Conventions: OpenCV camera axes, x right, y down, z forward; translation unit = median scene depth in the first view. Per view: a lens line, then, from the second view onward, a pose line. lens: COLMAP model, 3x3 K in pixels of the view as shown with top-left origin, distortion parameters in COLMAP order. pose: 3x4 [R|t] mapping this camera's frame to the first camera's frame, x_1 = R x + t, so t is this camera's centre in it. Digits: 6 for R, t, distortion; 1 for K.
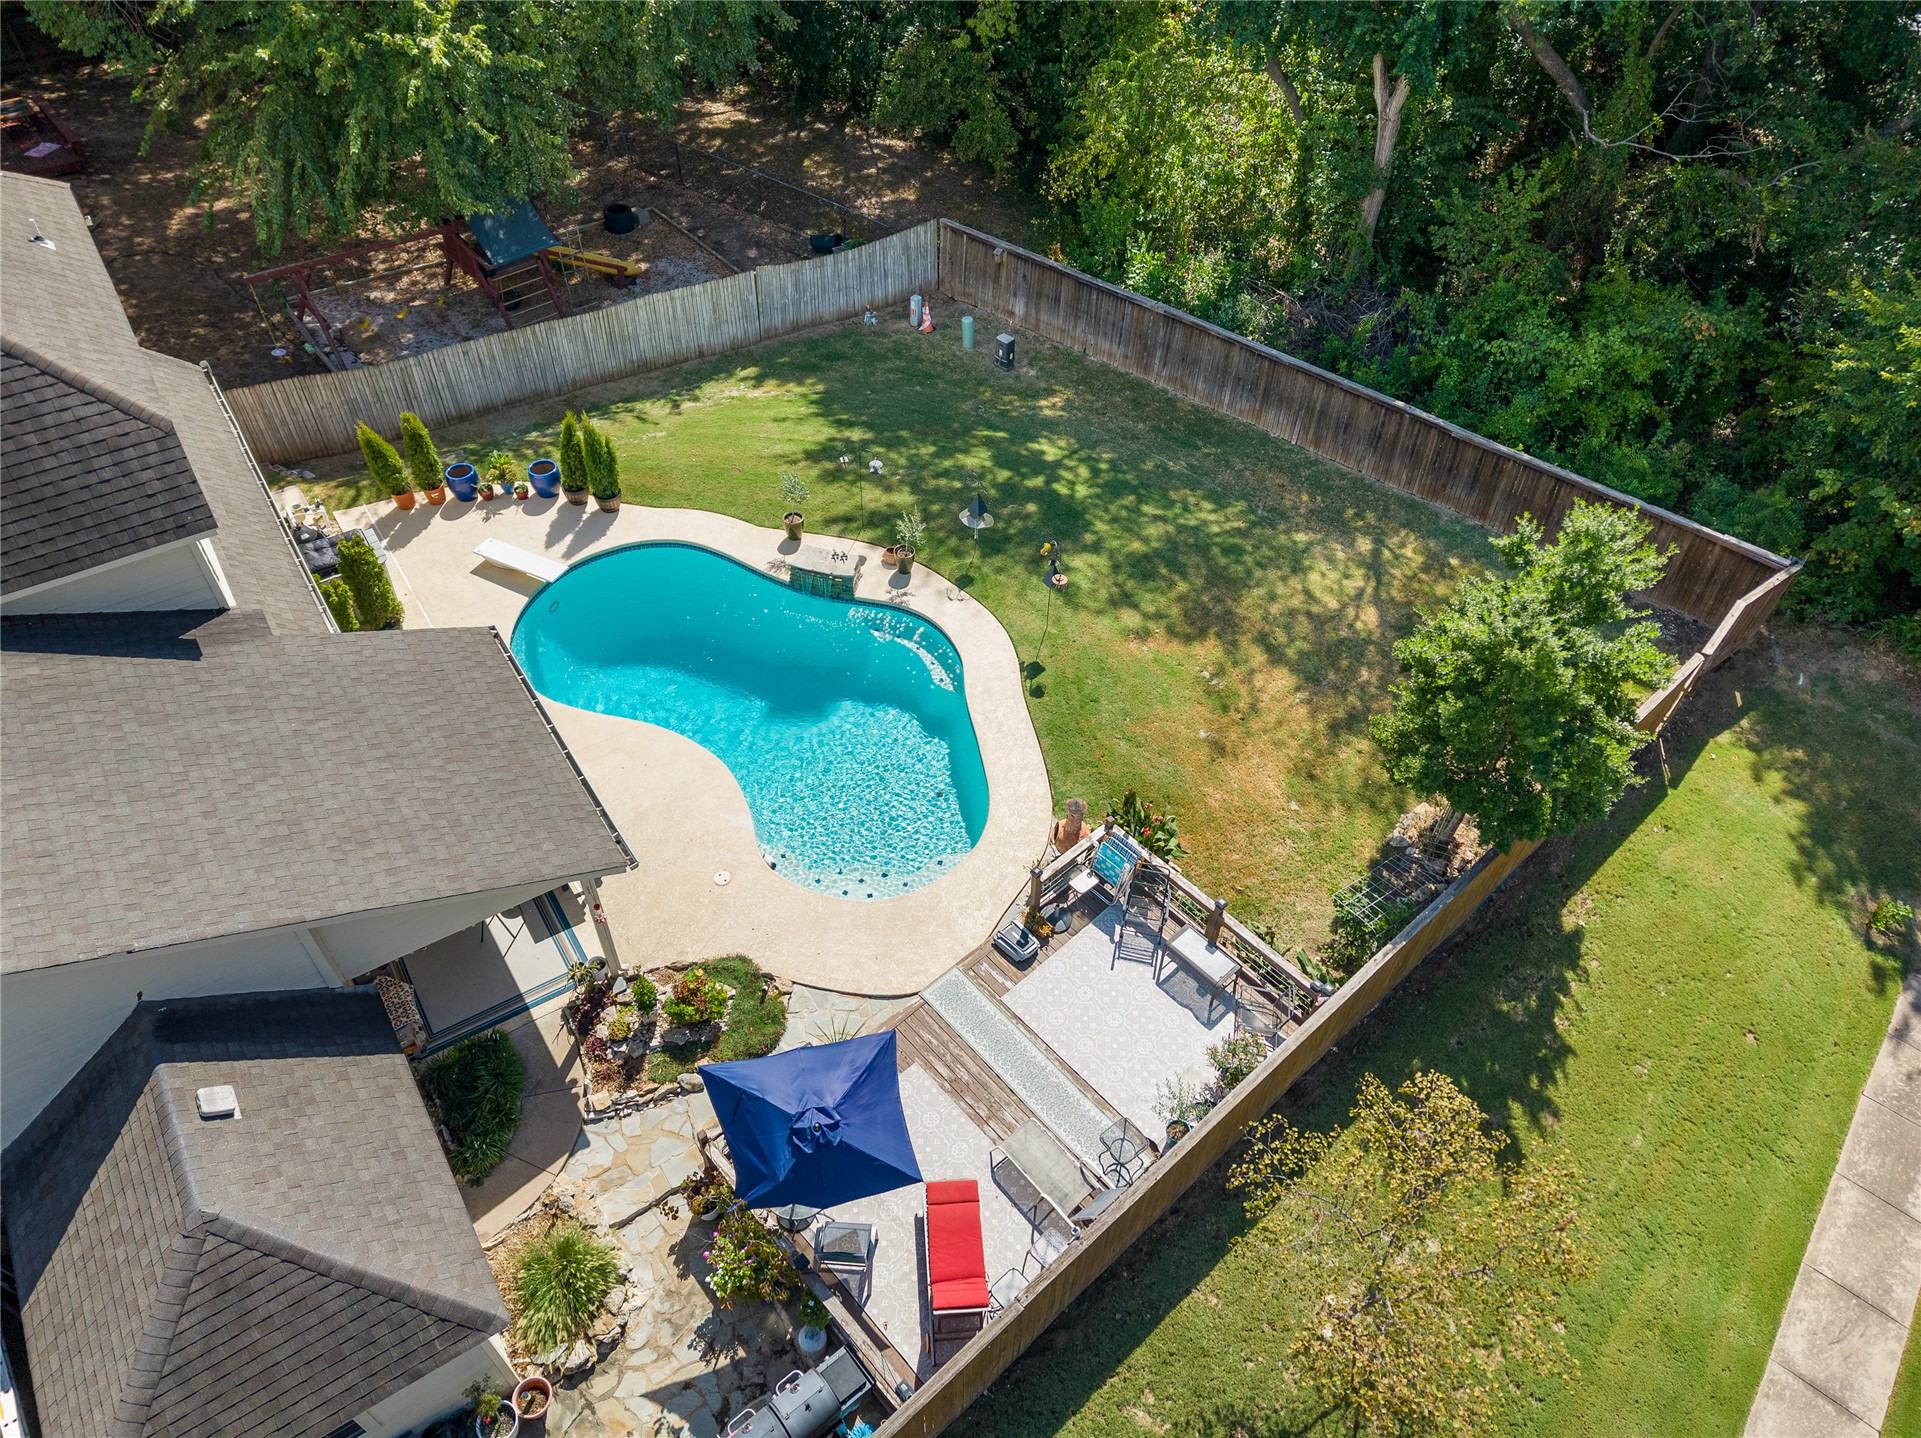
lens RADIAL K [[1294.8, 0, 960.5], [0, 1294.8, 719.0], [0, 0, 1]] dist [0.046091, -0.047718]
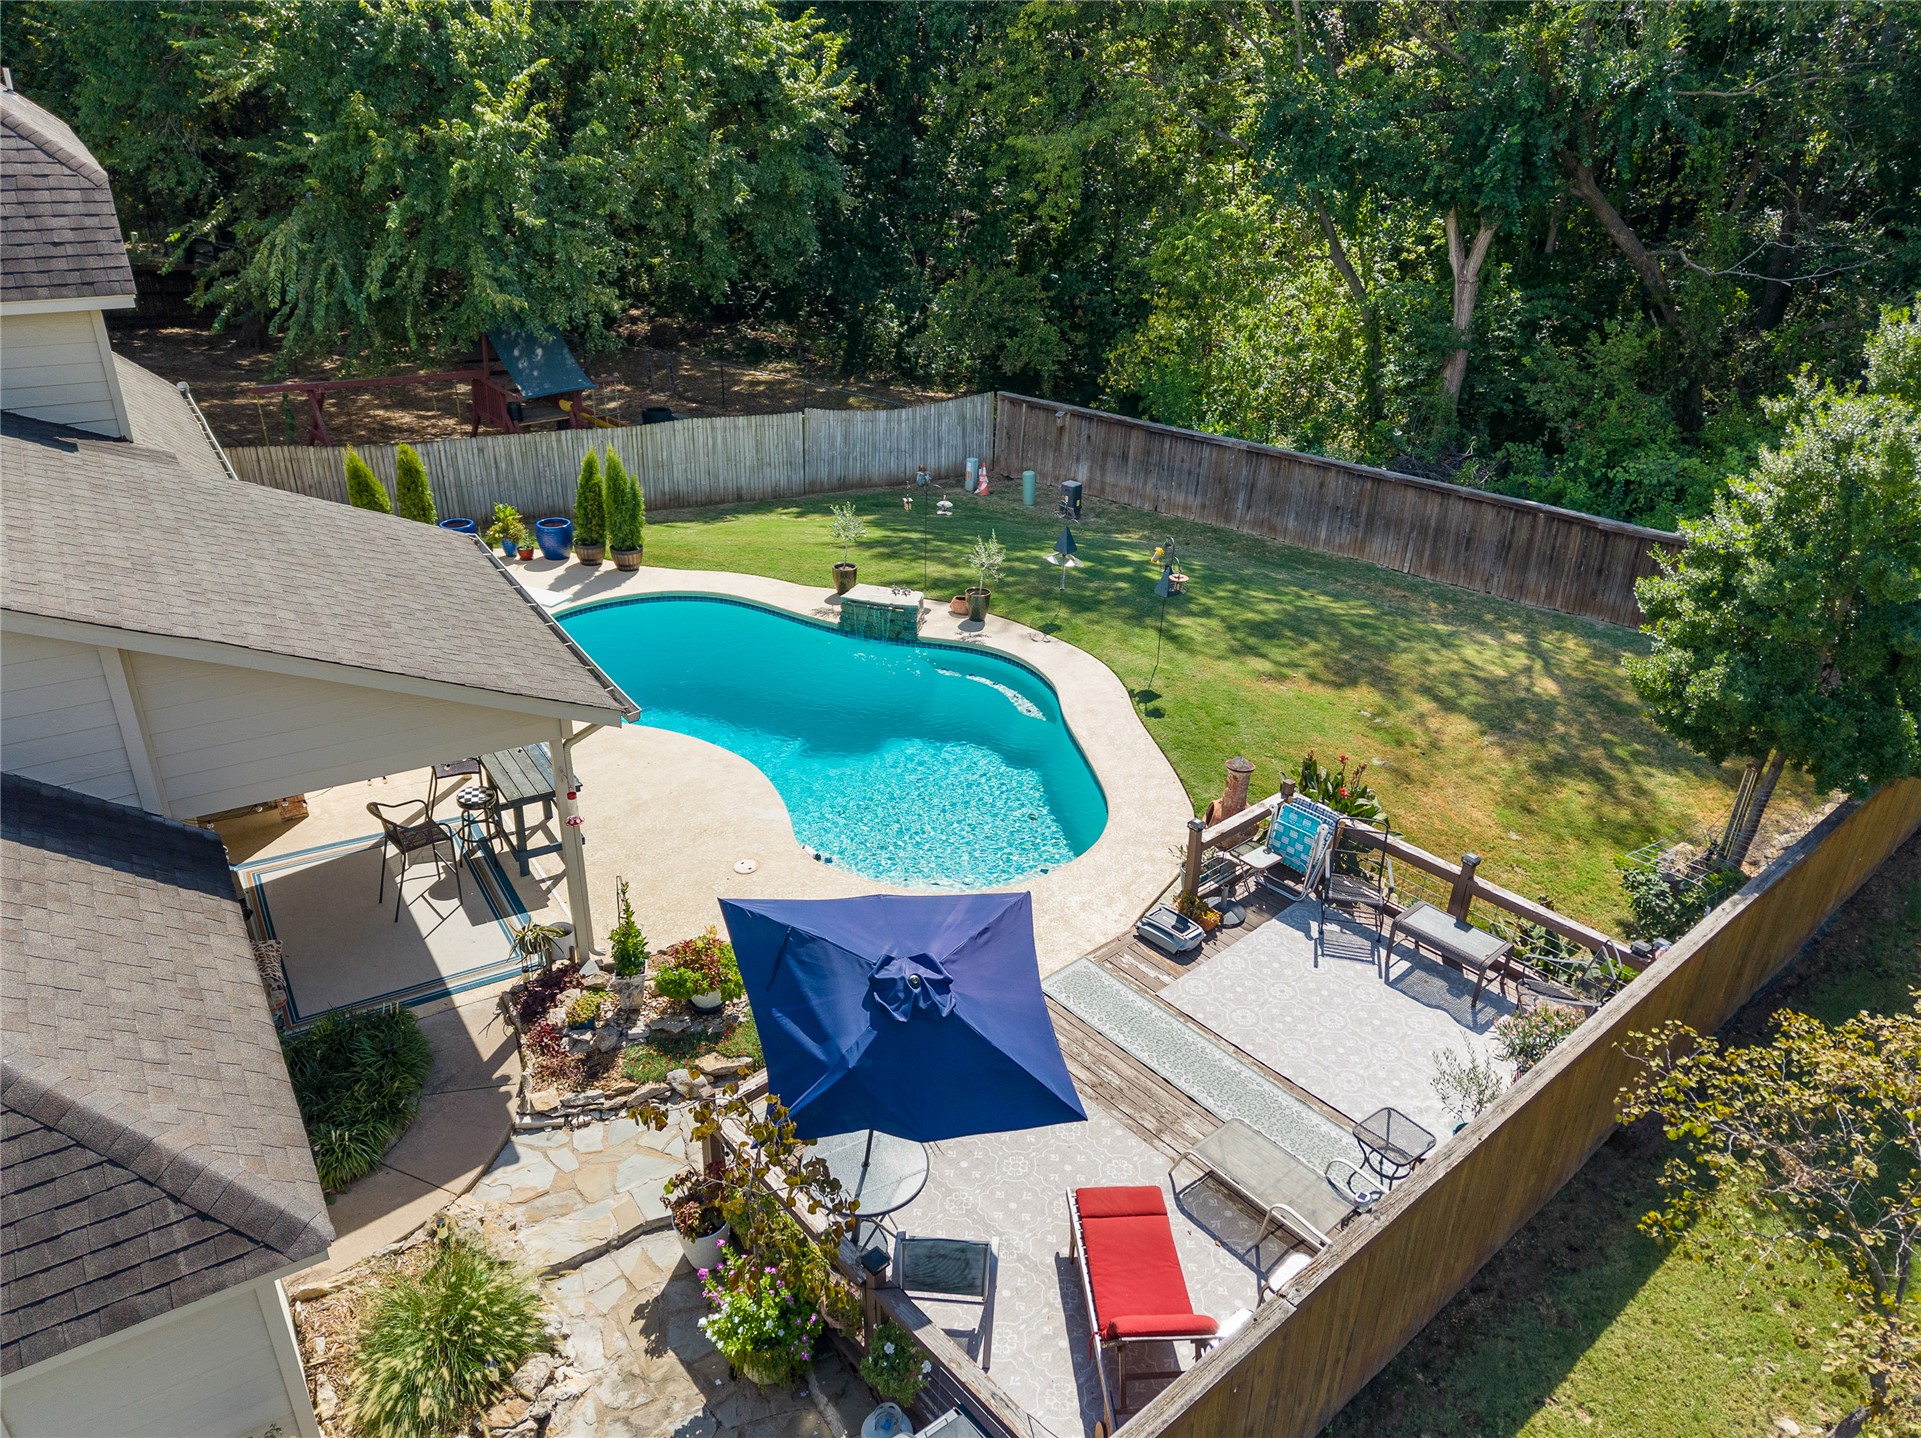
lens RADIAL K [[1329.0, 0, 960.5], [0, 1329.0, 719.0], [0, 0, 1]] dist [0.017722, -0.002005]
pose [[0.999951, 0.009532, -0.002800, -0.066422], [-0.009914, 0.939434, -0.342587, 0.304772], [-0.000635, 0.342598, 0.939482, 0.295246]]
